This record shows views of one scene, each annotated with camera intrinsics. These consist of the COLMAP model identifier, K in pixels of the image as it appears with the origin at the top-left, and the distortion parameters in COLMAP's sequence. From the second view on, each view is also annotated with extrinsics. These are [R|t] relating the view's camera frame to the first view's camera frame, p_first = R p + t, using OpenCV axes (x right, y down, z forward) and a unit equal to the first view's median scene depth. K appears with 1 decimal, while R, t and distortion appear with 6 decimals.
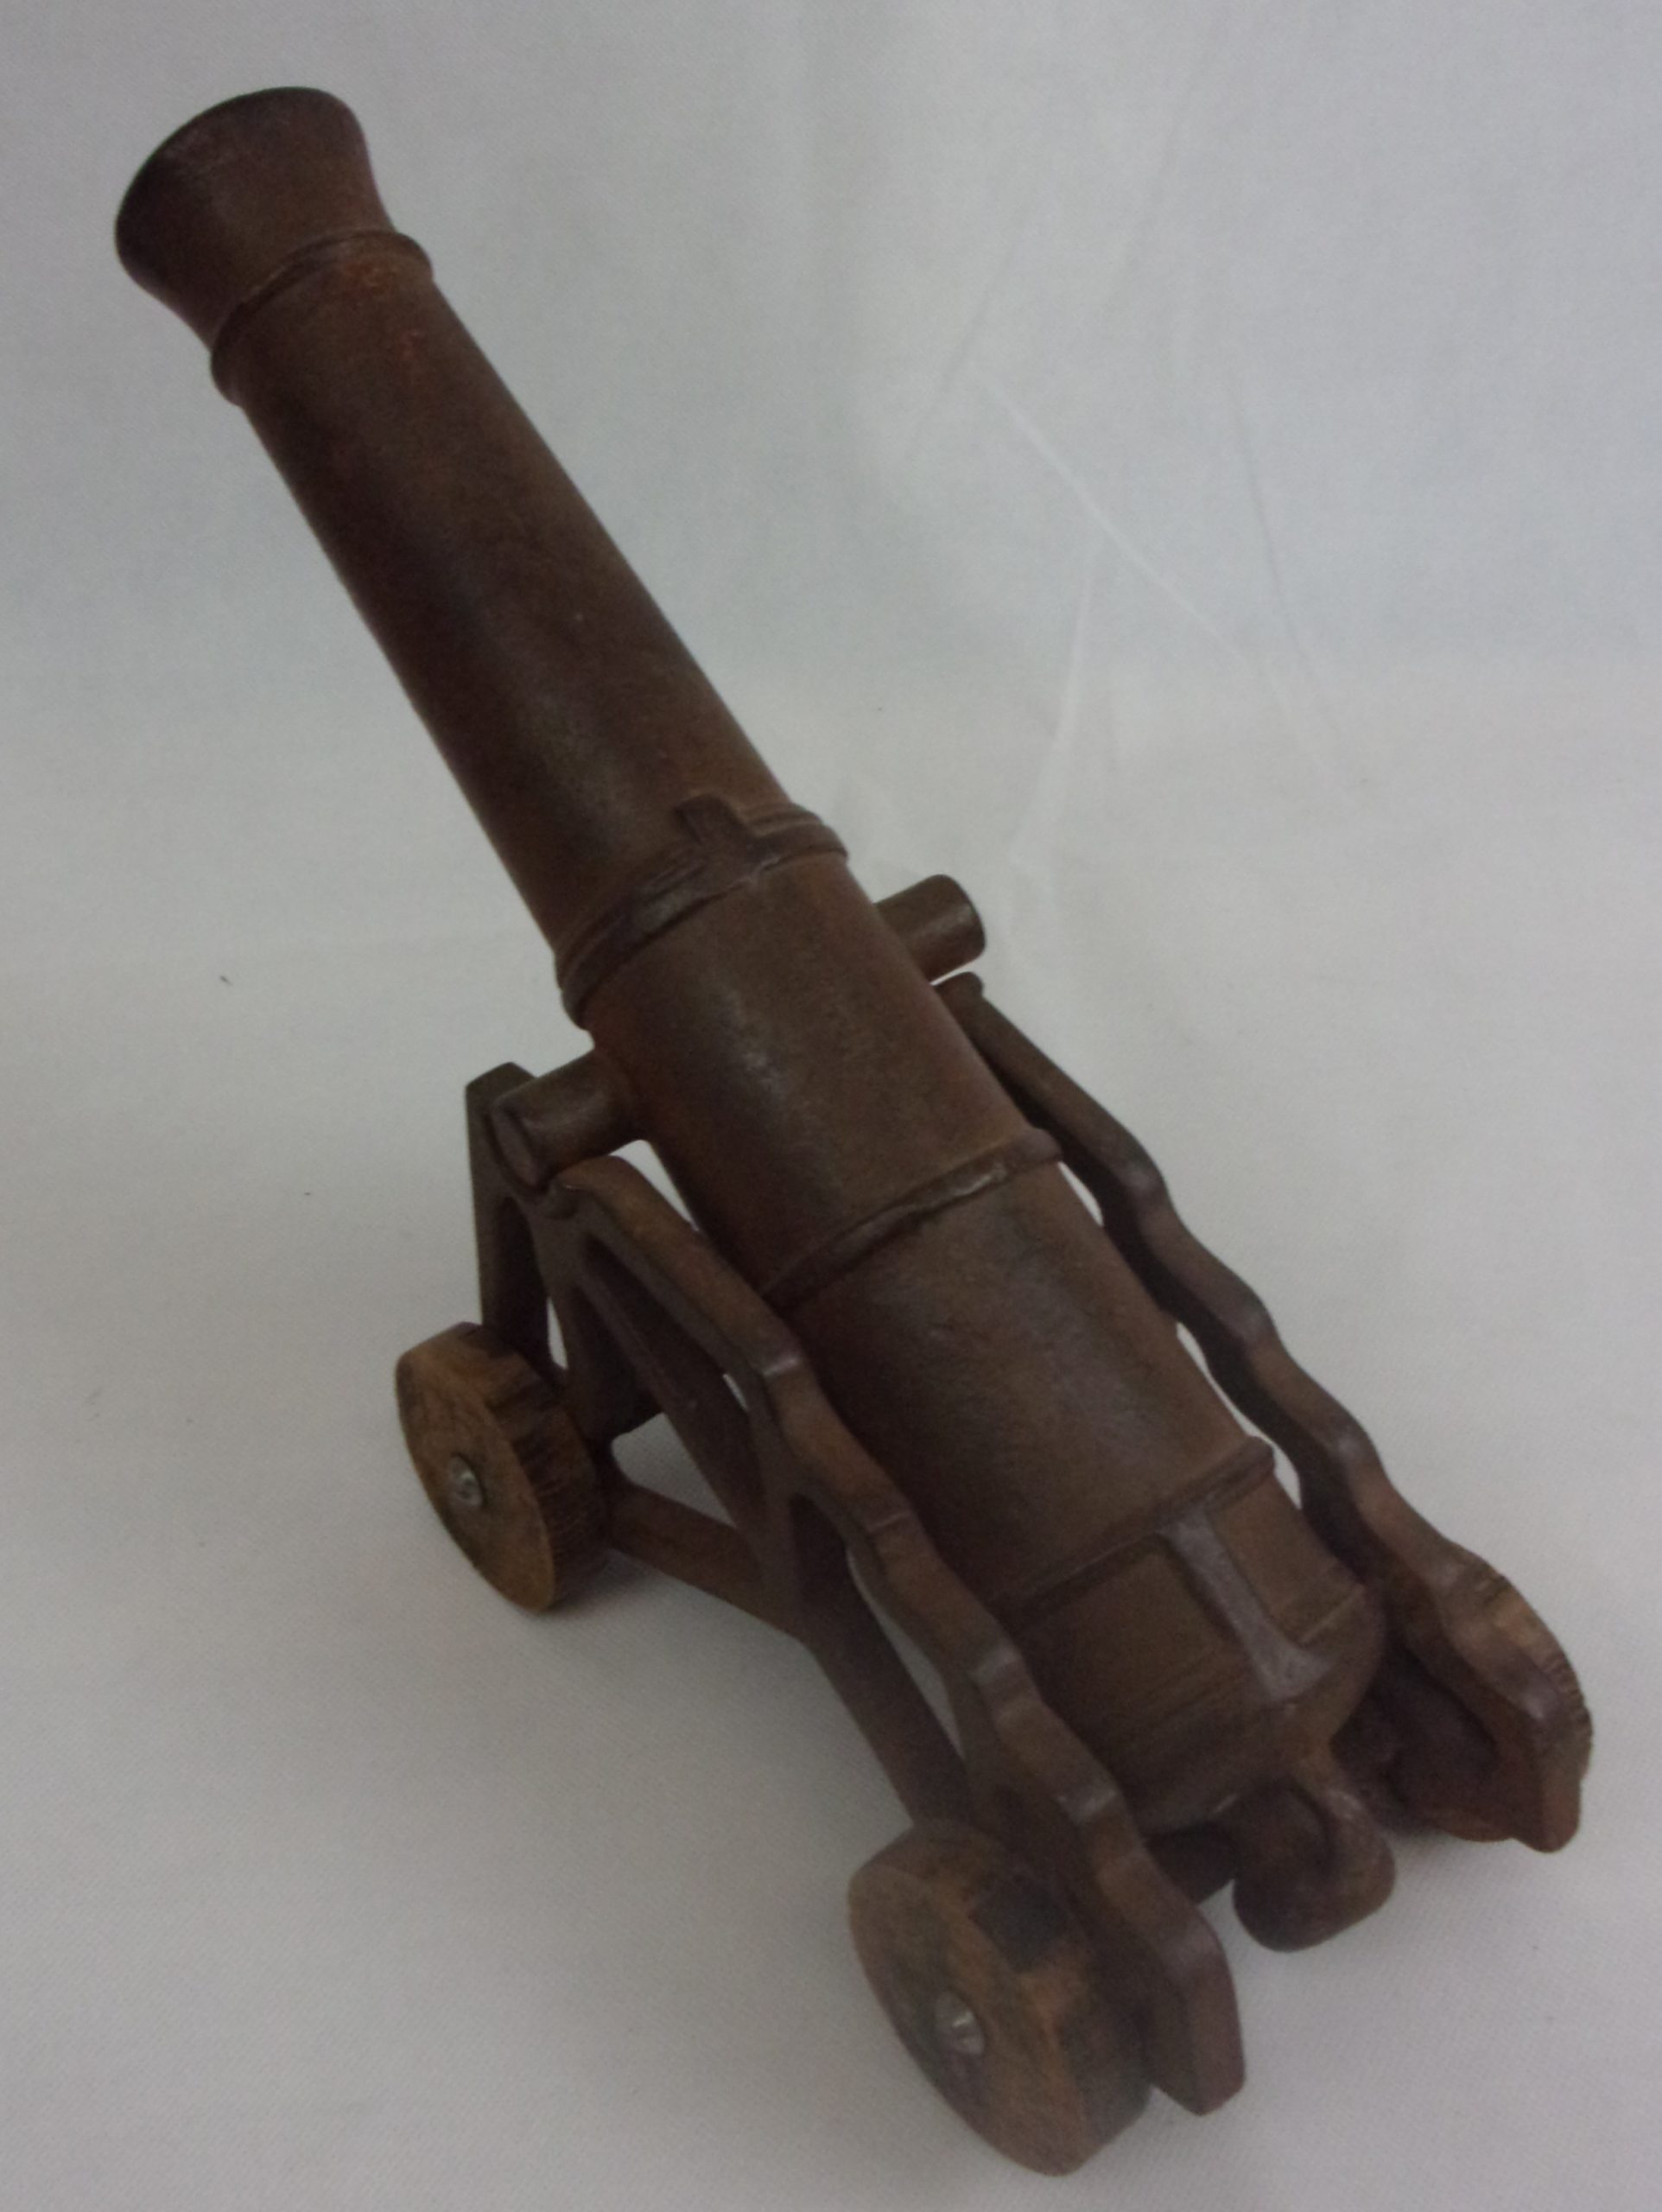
lens RADIAL K [[1810.7, 0, 796.9], [0, 1810.7, 1086.8], [0, 0, 1]] dist [0.008027, -0.021479]
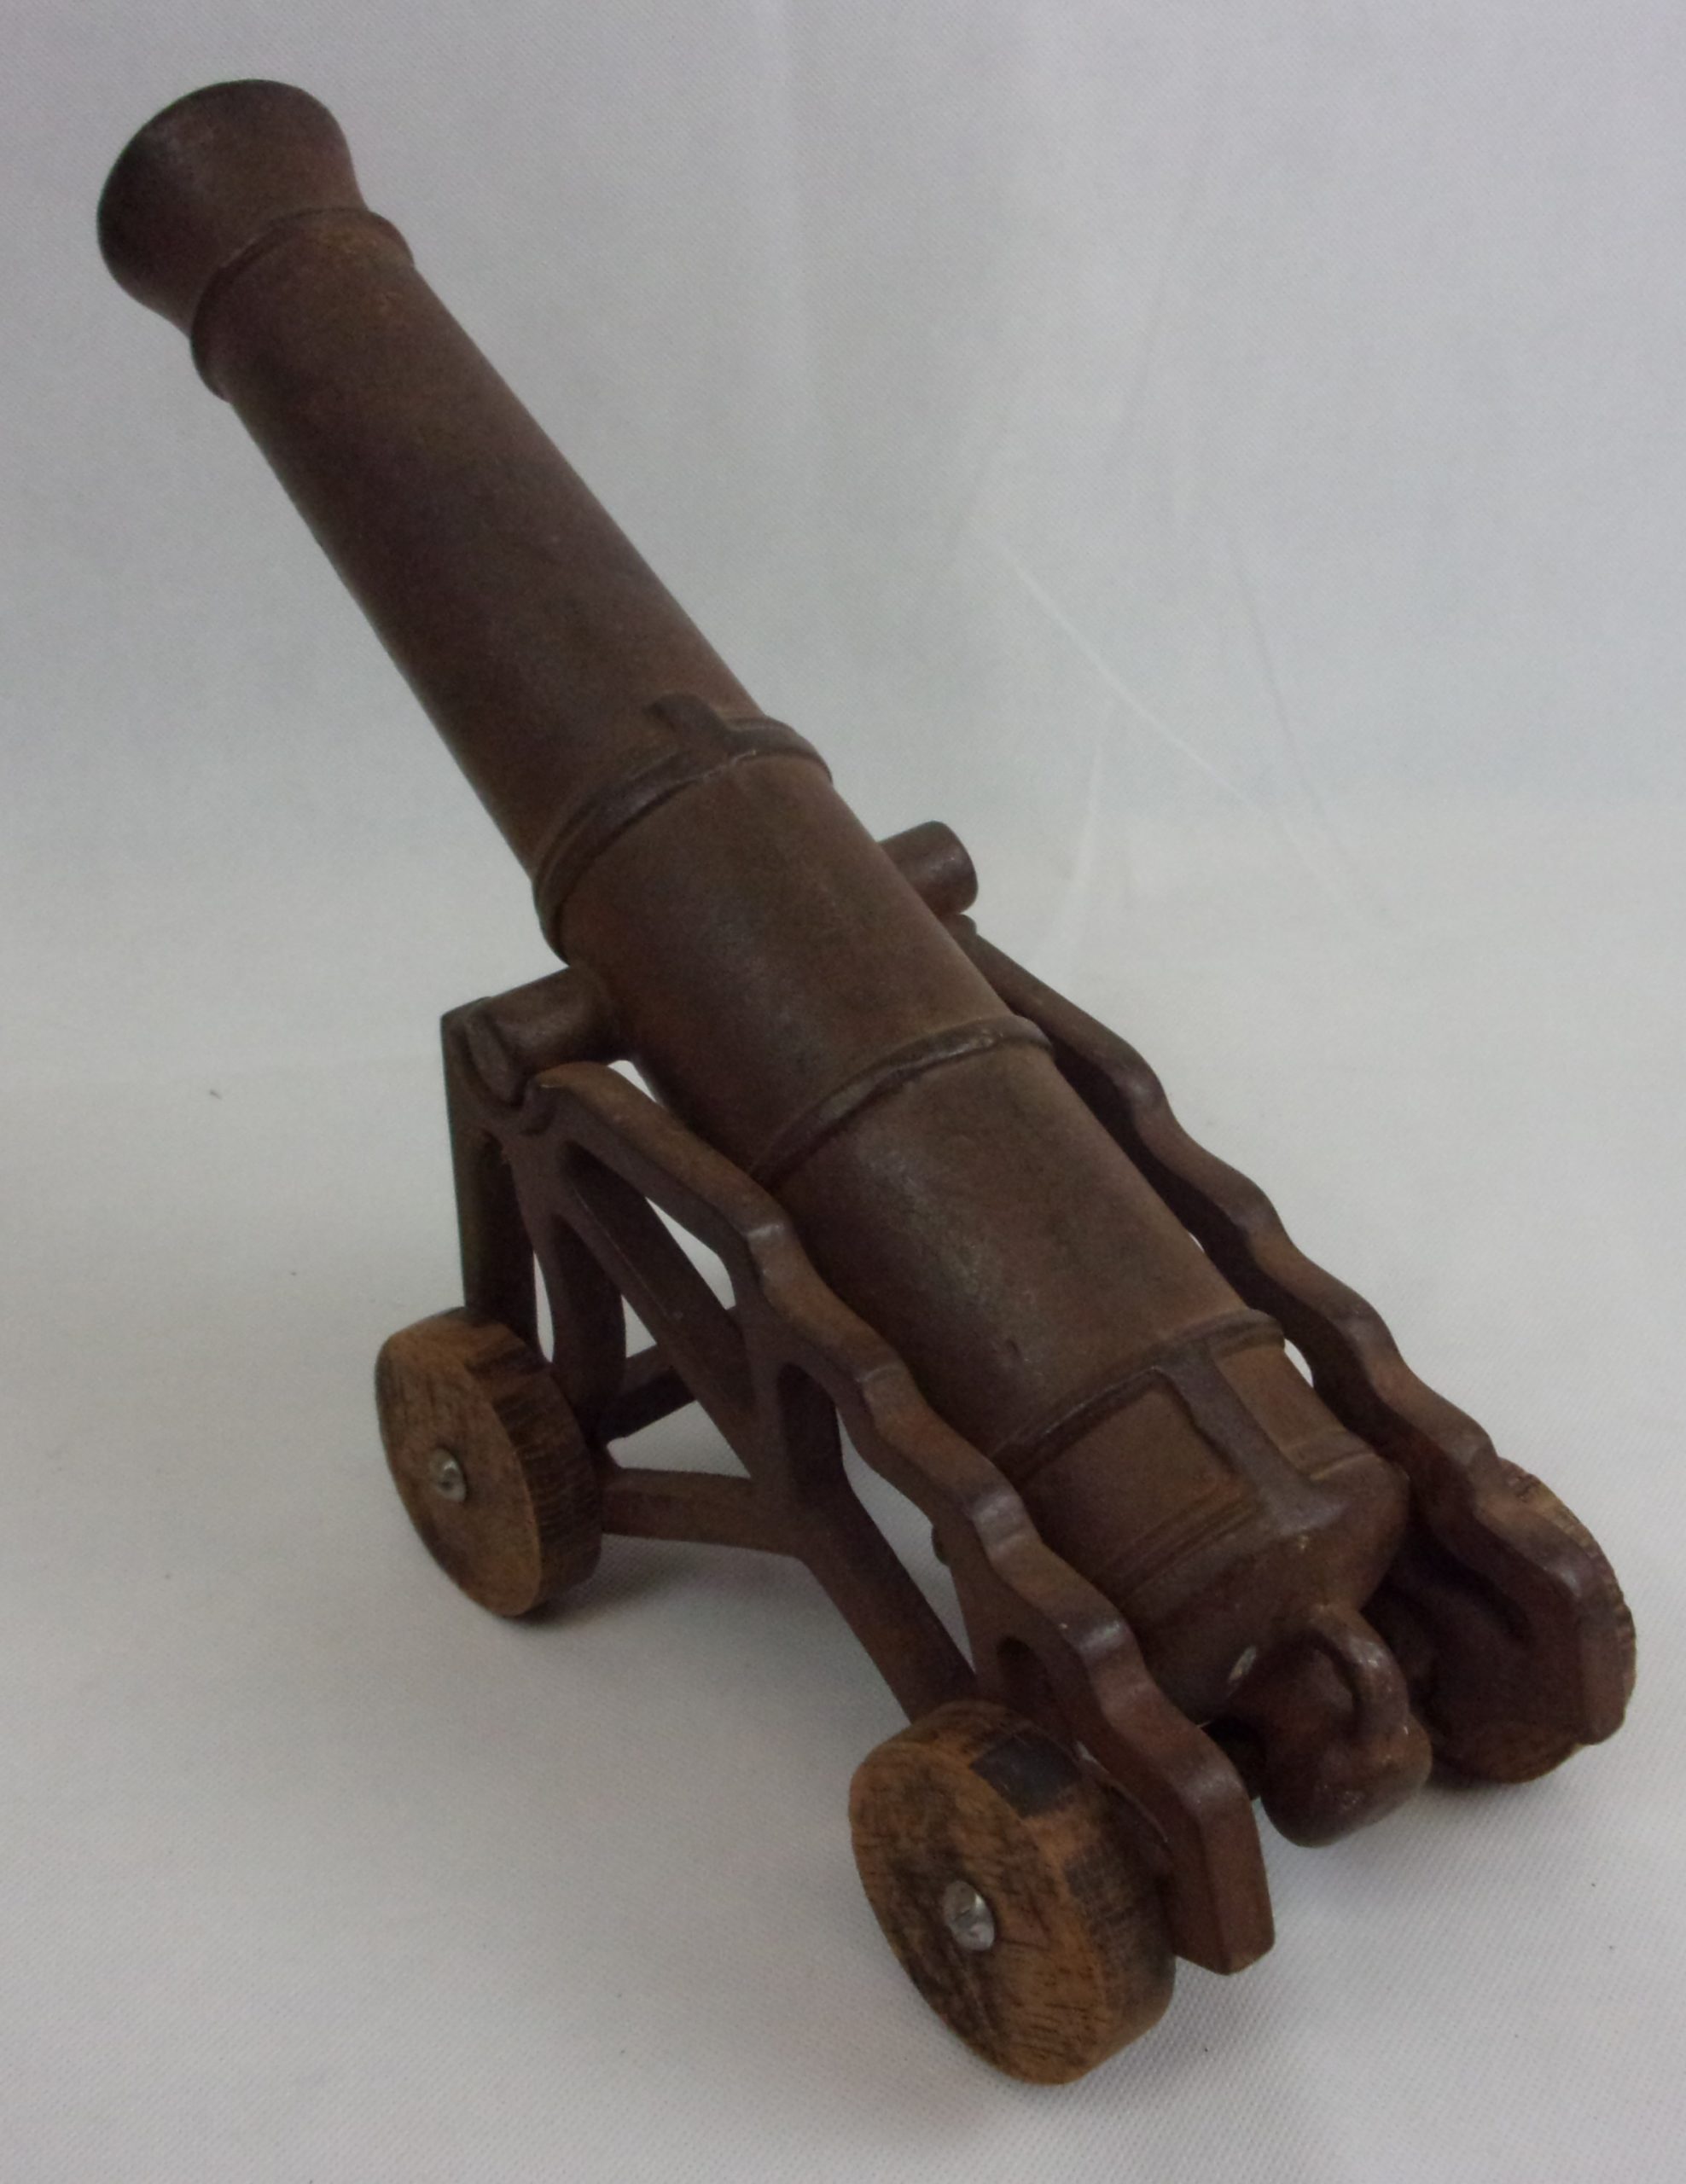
lens RADIAL K [[1876.0, 0, 876.3], [0, 1876.0, 1123.8], [0, 0, 1]] dist [0.004464, -0.020367]
pose [[0.999371, -0.024056, 0.026063, 0.023693], [0.026853, 0.993242, -0.112913, 0.190958], [-0.023170, 0.113542, 0.993263, 0.005363]]
